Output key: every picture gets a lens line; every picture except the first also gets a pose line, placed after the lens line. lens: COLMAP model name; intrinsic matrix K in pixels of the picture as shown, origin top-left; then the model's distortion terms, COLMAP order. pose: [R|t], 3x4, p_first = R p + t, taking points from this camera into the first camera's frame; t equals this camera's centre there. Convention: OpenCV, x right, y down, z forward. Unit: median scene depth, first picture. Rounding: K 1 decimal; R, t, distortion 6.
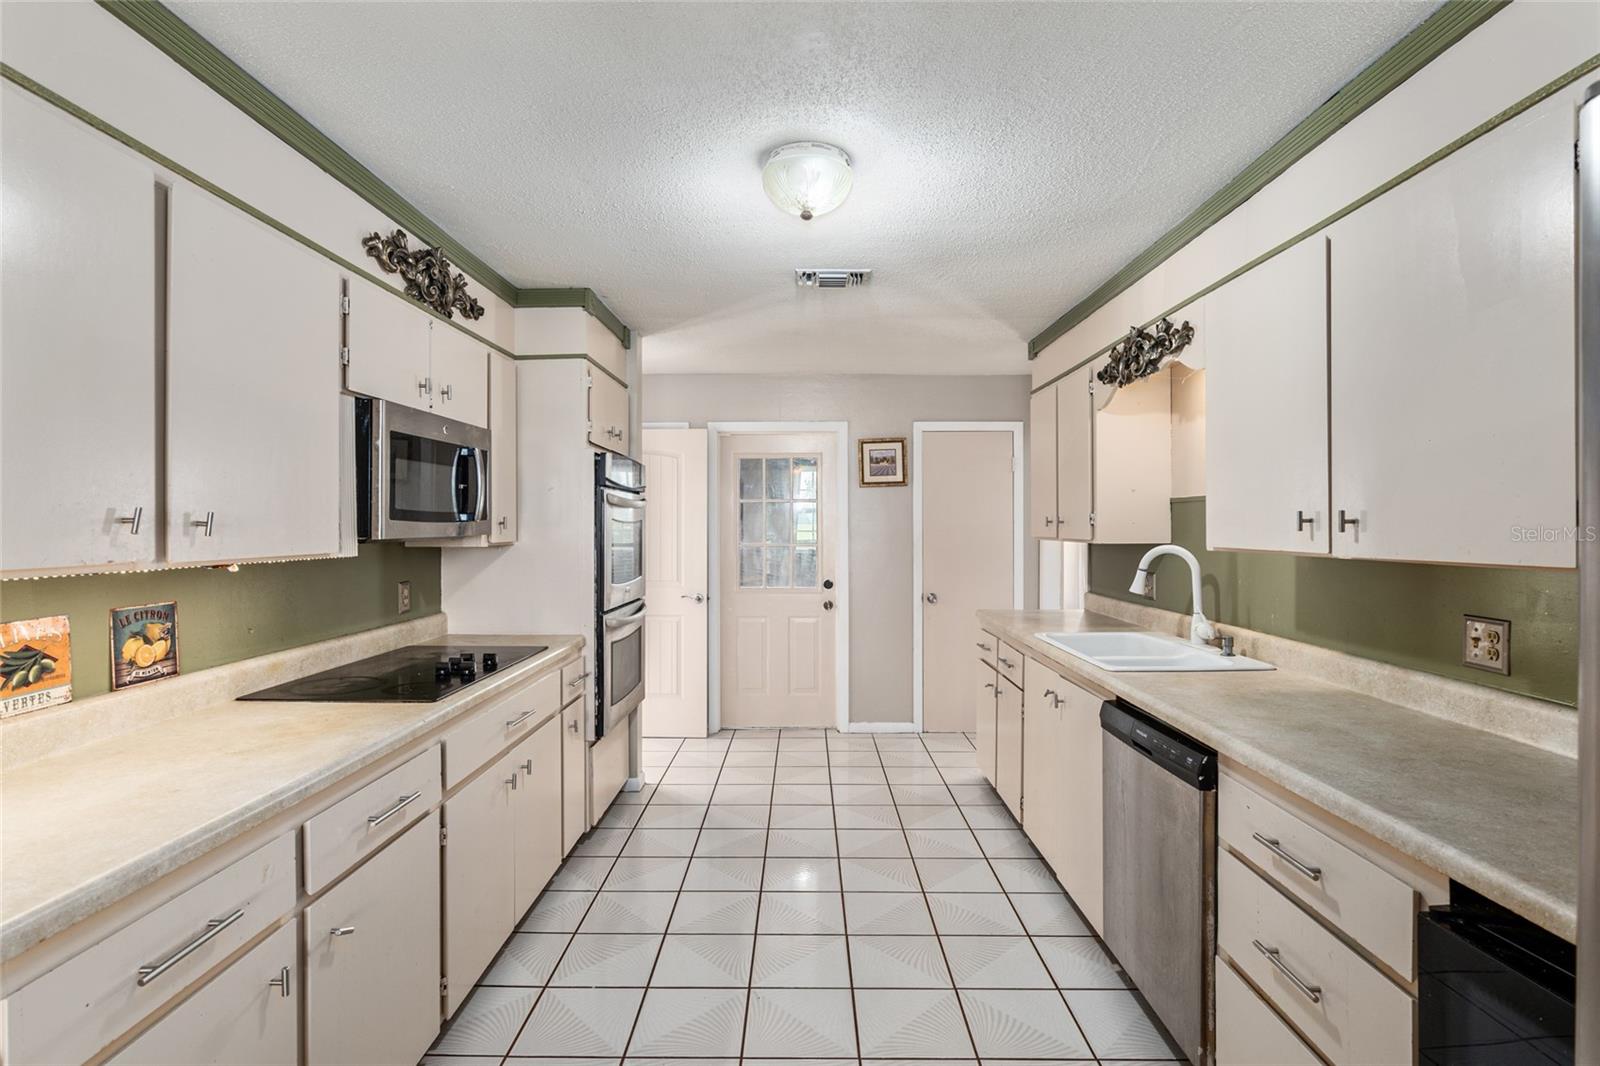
lens RADIAL K [[782.2, 0, 799.5], [0, 782.2, 521.7], [0, 0, 1]] dist [-0.003927, -0.000958]
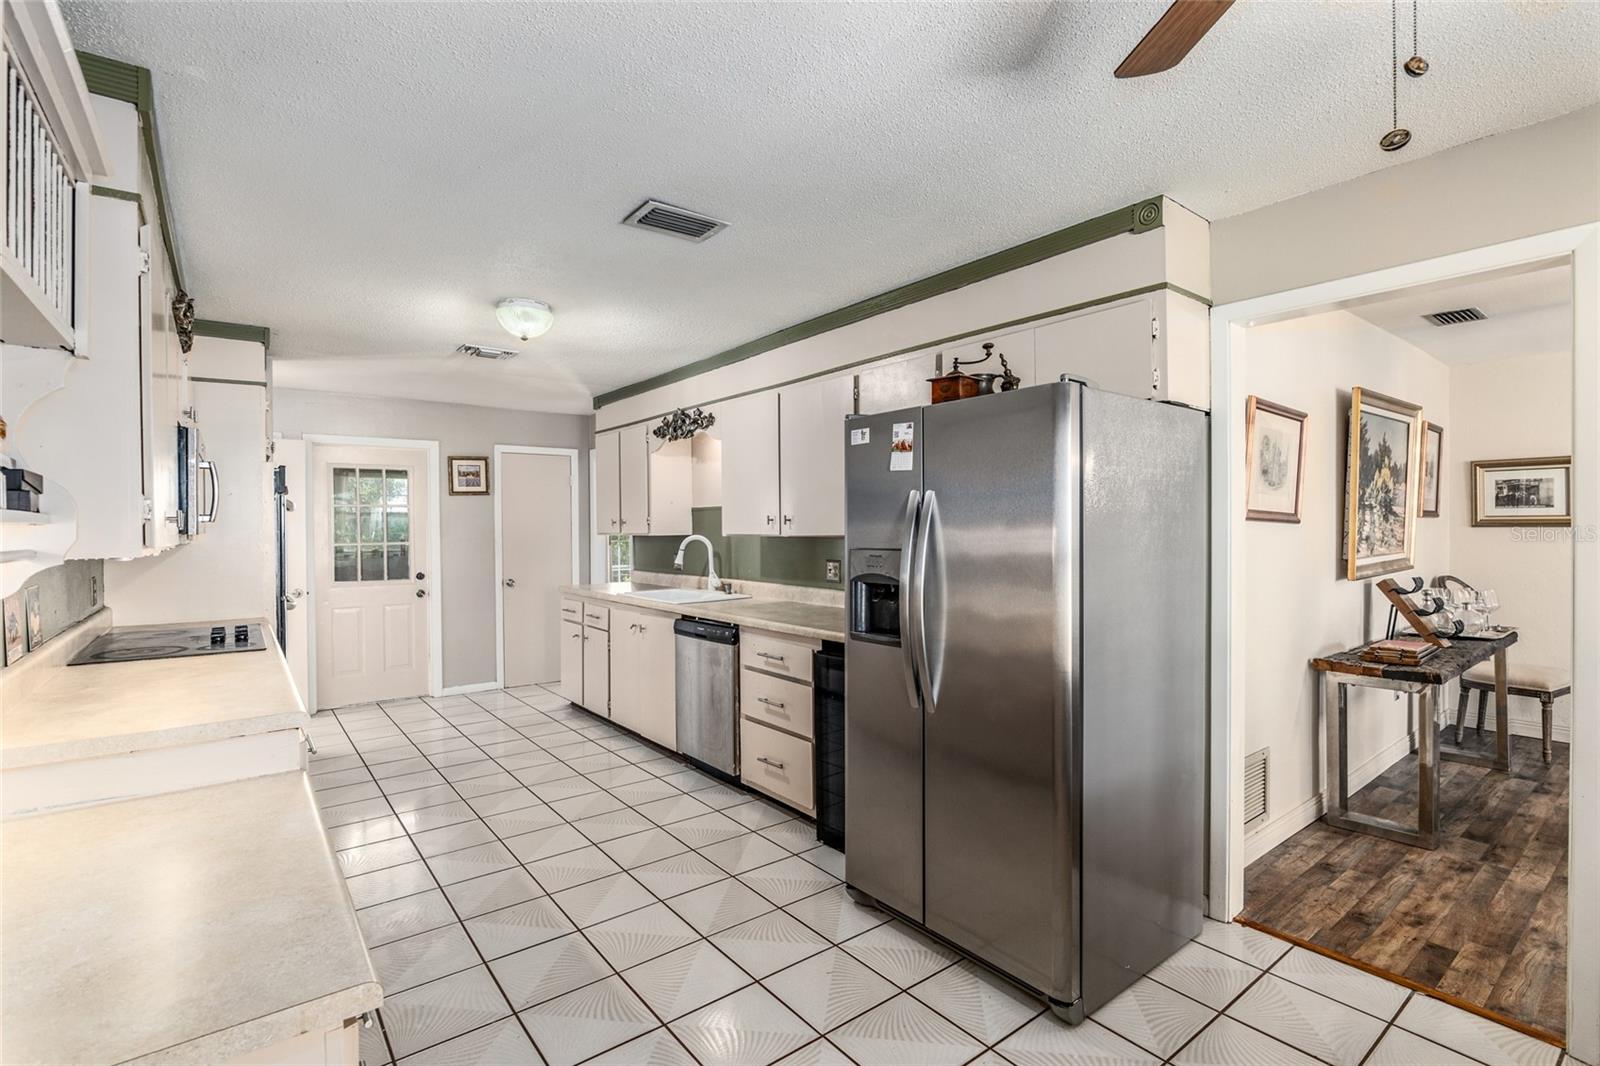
lens RADIAL K [[740.1, 0, 797.0], [0, 740.1, 531.0], [0, 0, 1]] dist [-0.010930, 0.001105]
pose [[0.788539, -0.009341, 0.614914, -0.376754], [0.004928, 0.999949, 0.008871, 0.007657], [-0.614965, -0.003964, 0.788544, -0.451441]]
